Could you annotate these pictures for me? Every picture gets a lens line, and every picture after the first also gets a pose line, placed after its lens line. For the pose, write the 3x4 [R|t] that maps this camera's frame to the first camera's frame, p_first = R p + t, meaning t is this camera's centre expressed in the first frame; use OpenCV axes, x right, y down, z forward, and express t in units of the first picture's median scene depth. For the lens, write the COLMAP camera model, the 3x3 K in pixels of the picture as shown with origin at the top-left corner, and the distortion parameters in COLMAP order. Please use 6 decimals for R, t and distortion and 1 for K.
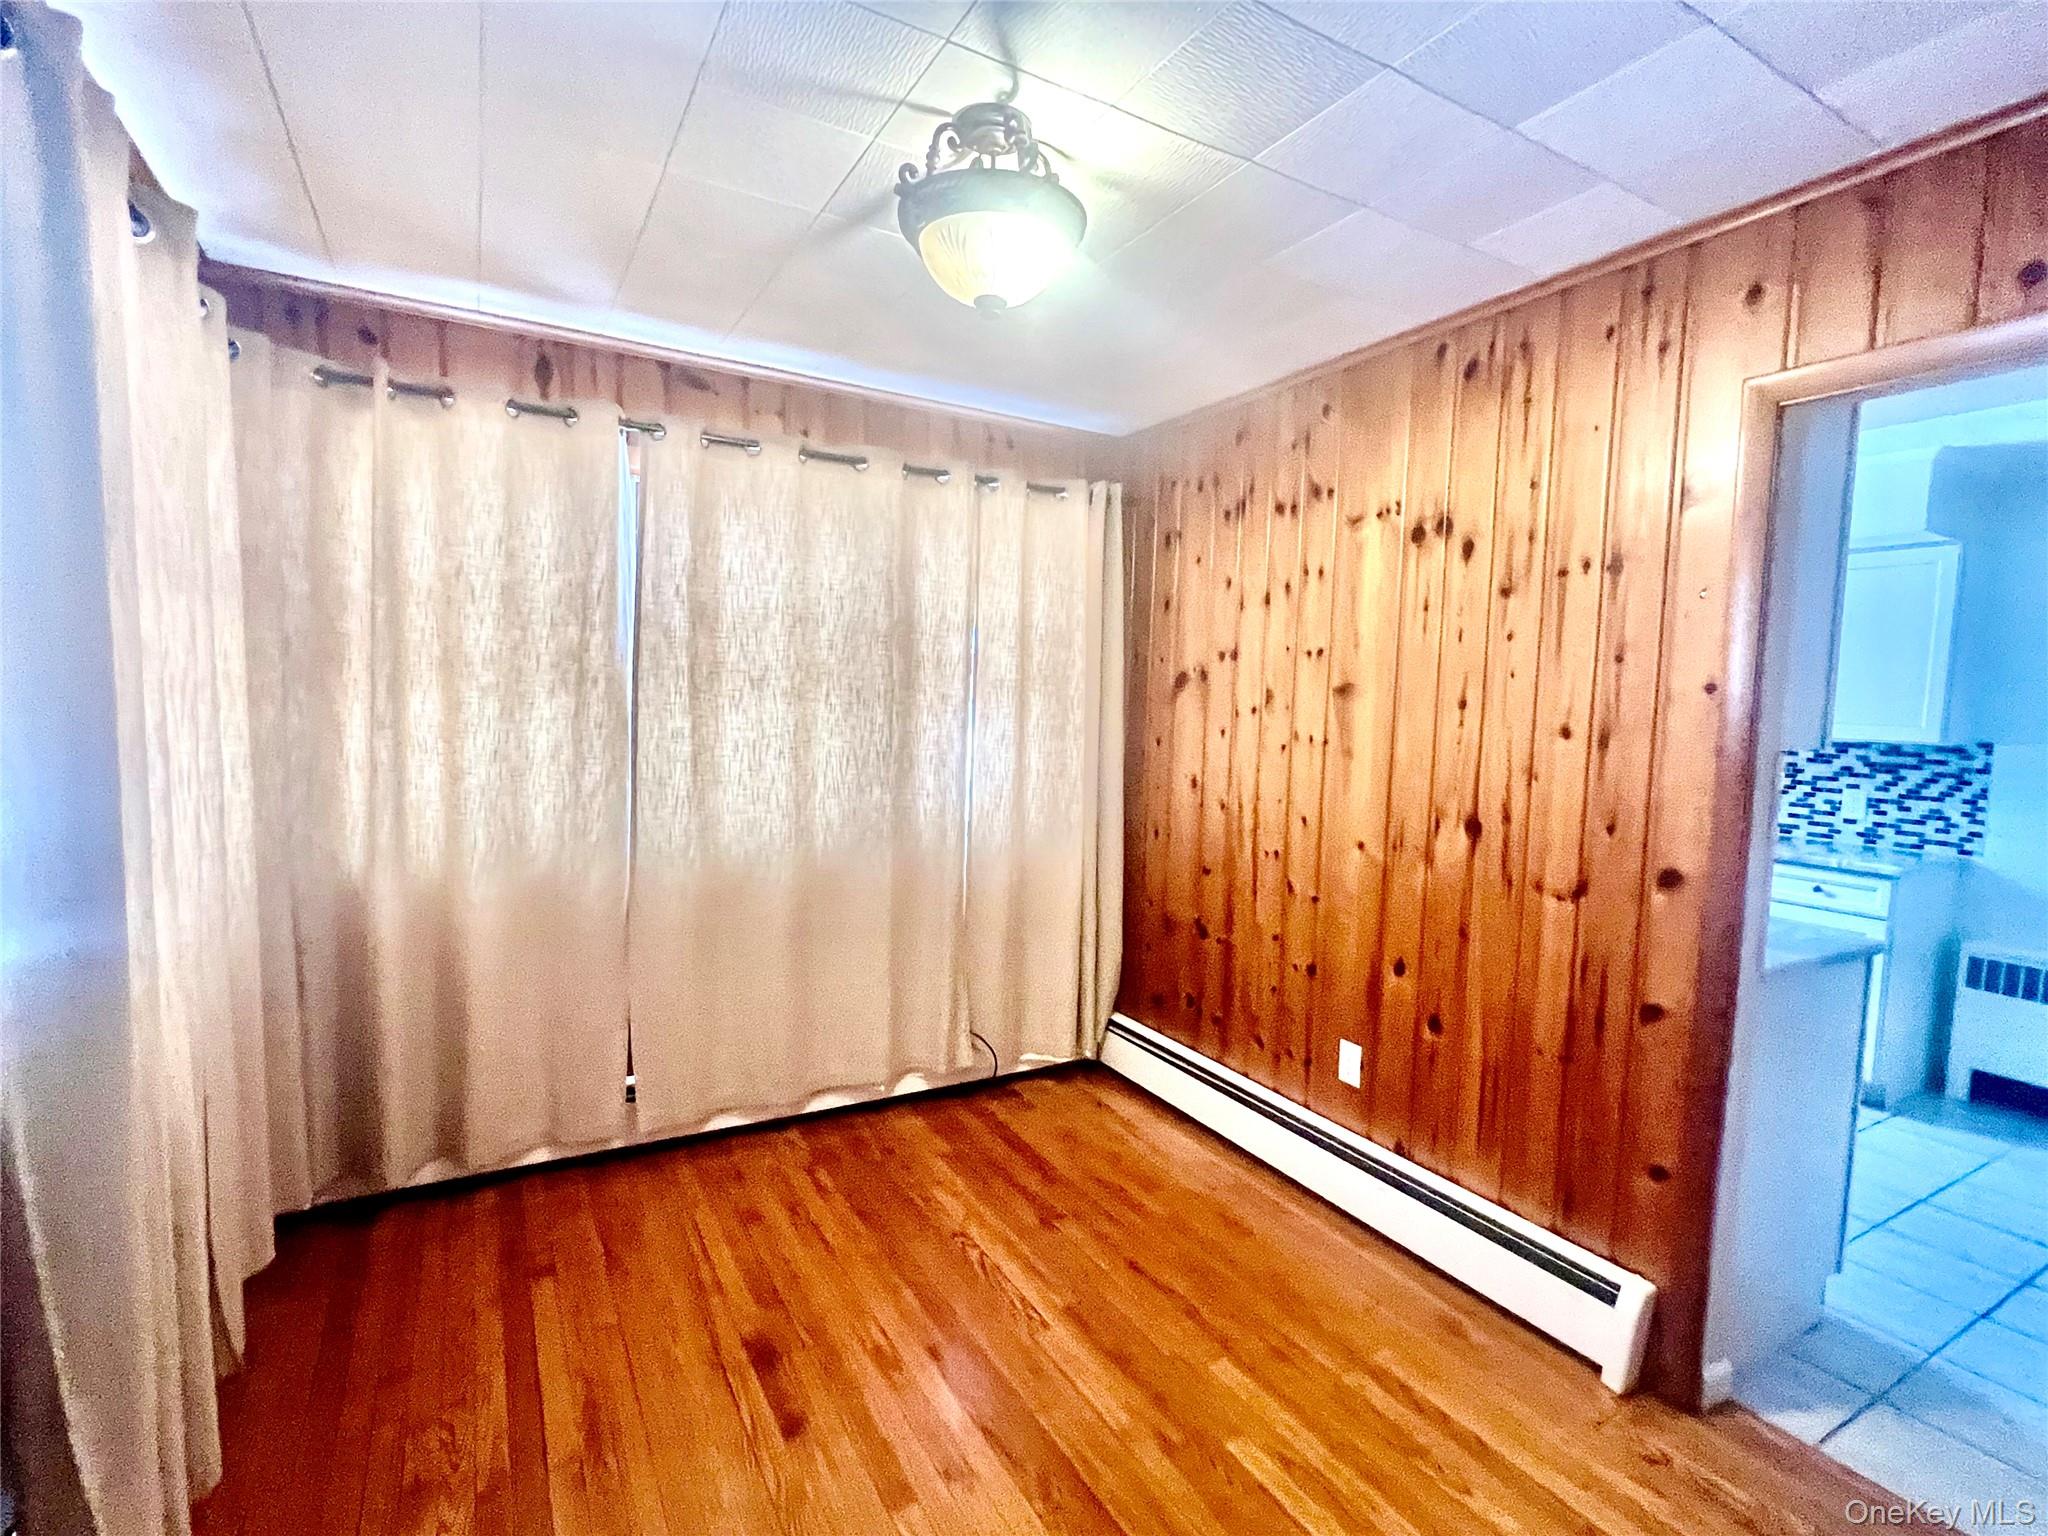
lens RADIAL K [[959.1, 0, 1017.9], [0, 959.1, 775.4], [0, 0, 1]] dist [0.004913, 0.000533]
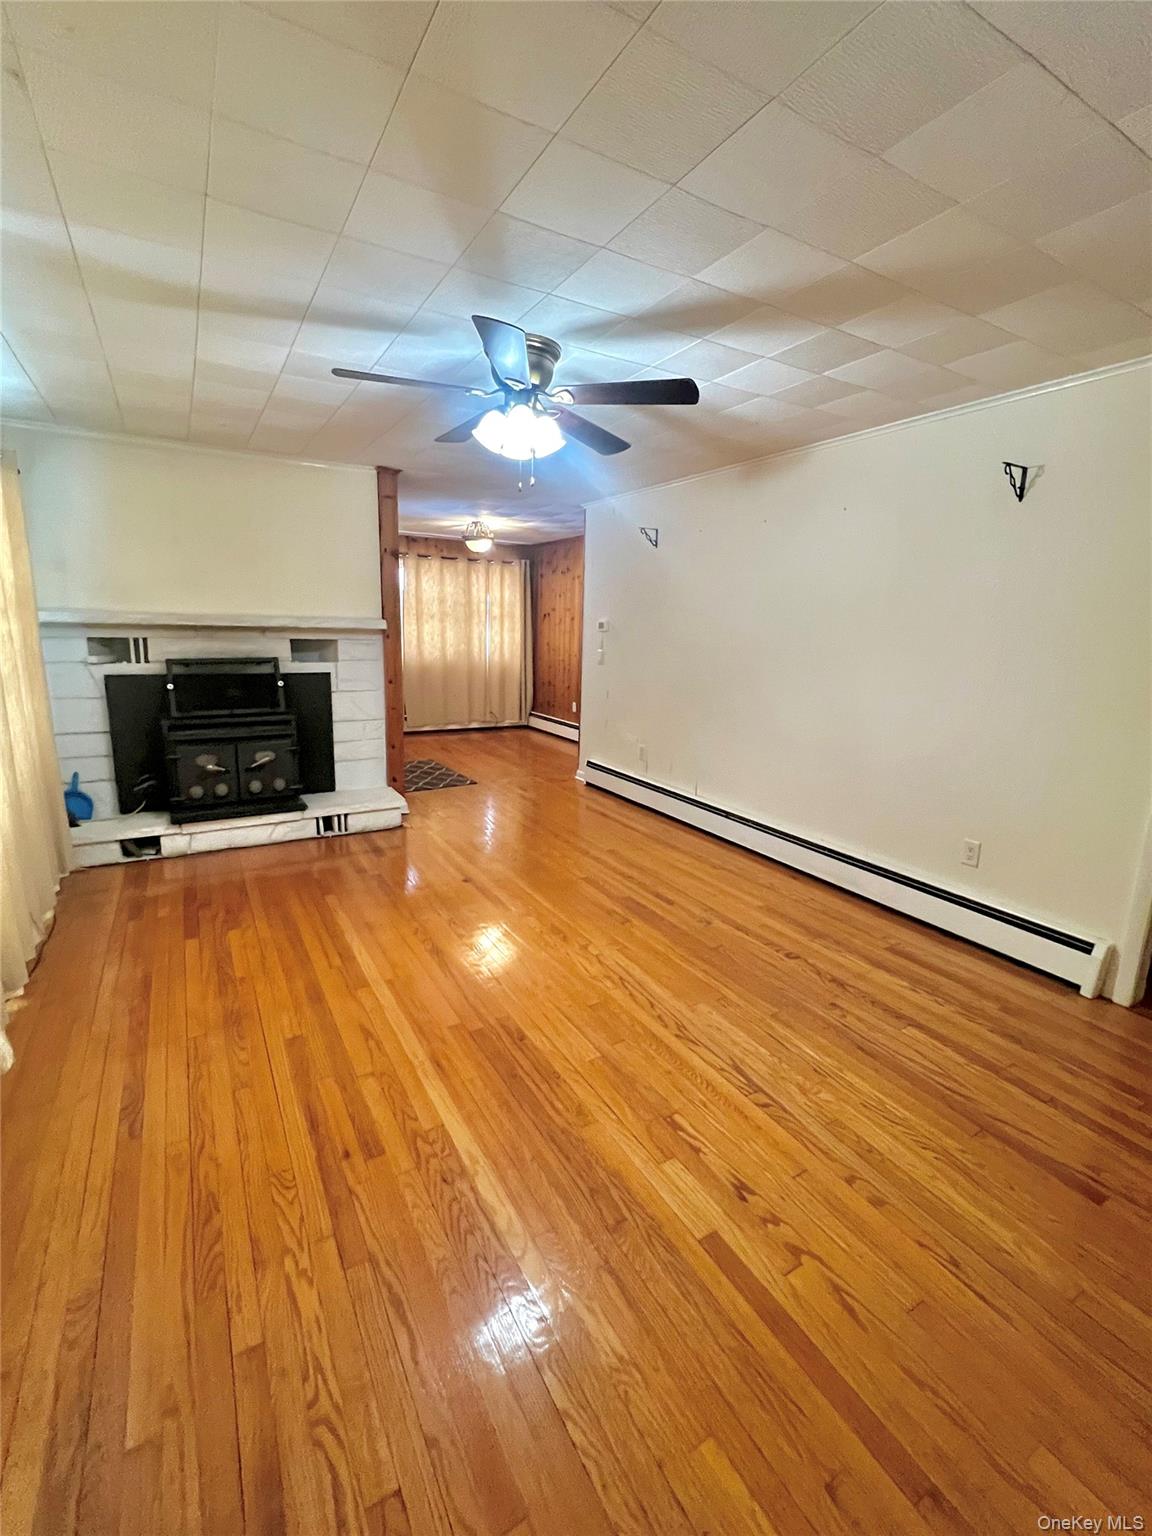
lens RADIAL K [[668.5, 0, 574.2], [0, 668.5, 765.8], [0, 0, 1]] dist [-0.006085, 0.001016]
pose [[0.999940, -0.003872, 0.010291, 0.276941], [0.002511, 0.991628, 0.129104, 0.152963], [-0.010704, -0.129070, 0.991578, -1.765161]]
